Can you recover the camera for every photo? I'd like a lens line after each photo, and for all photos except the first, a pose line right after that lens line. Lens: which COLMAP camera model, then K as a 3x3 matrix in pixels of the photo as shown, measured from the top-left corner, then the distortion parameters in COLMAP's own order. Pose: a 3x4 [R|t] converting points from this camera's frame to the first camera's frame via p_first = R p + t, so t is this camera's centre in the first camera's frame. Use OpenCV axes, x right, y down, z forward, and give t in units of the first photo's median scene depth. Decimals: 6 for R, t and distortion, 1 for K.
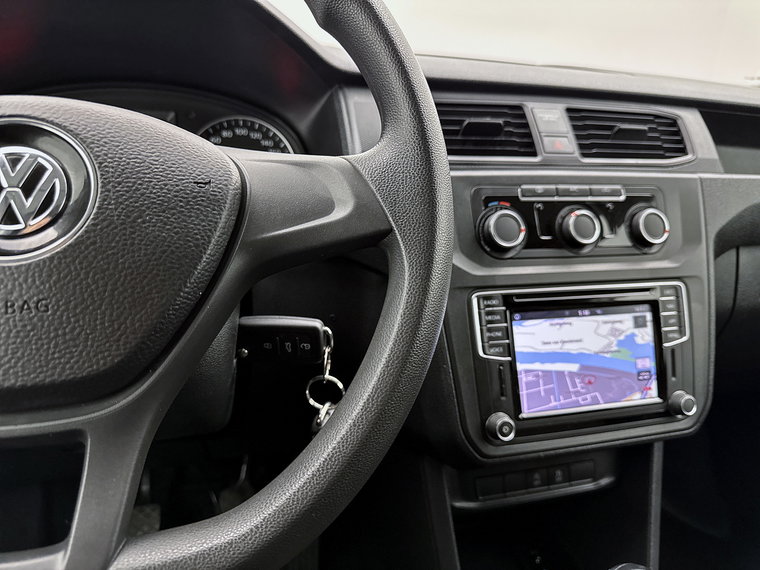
lens RADIAL K [[529.9, 0, 392.1], [0, 529.9, 284.9], [0, 0, 1]] dist [0.055950, -0.141263]
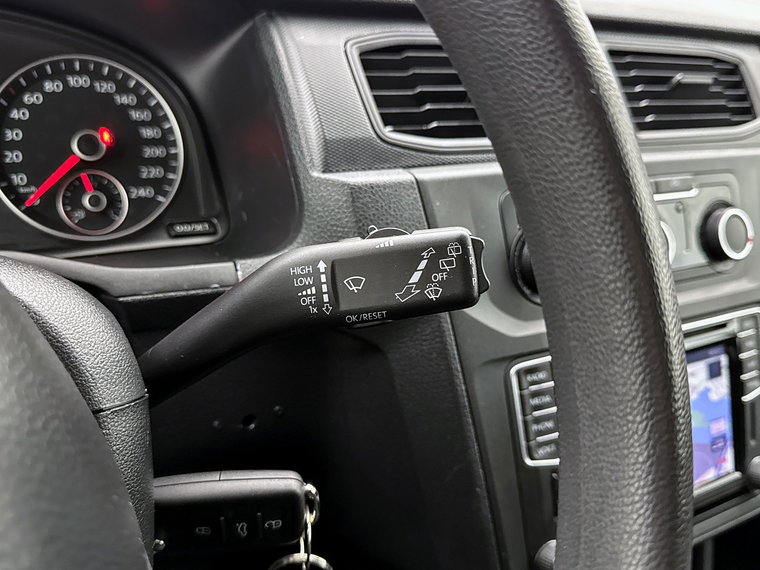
lens RADIAL K [[660.4, 0, 380.0], [0, 660.4, 285.0], [0, 0, 1]] dist [-0.000806, -0.072434]
pose [[0.977663, -0.058214, 0.201956, -0.137346], [0.034599, 0.992345, 0.118552, -0.160919], [-0.207312, -0.108917, 0.972193, 0.257526]]
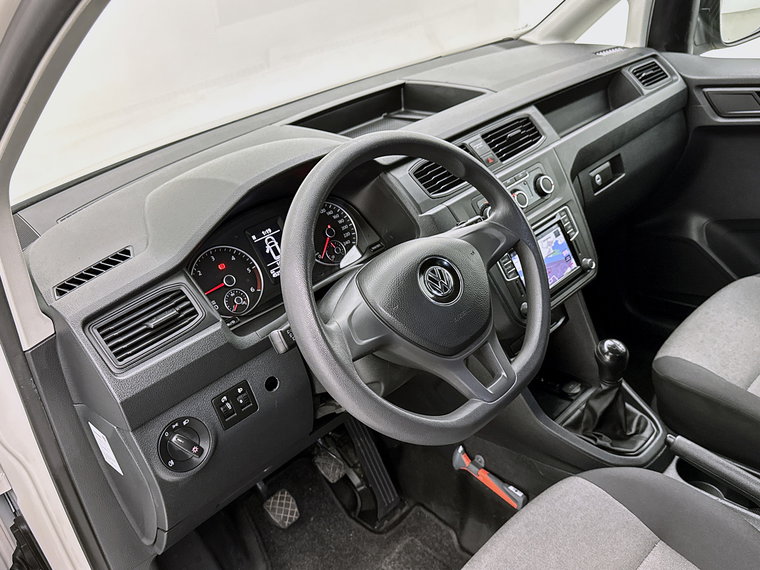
lens RADIAL K [[668.1, 0, 380.0], [0, 668.1, 285.0], [0, 0, 1]] dist [0.005239, -0.001140]
pose [[0.860549, -0.391893, 0.325386, -0.950632], [0.360490, 0.919877, 0.154508, -0.365350], [-0.359866, -0.015663, 0.932873, -1.035999]]
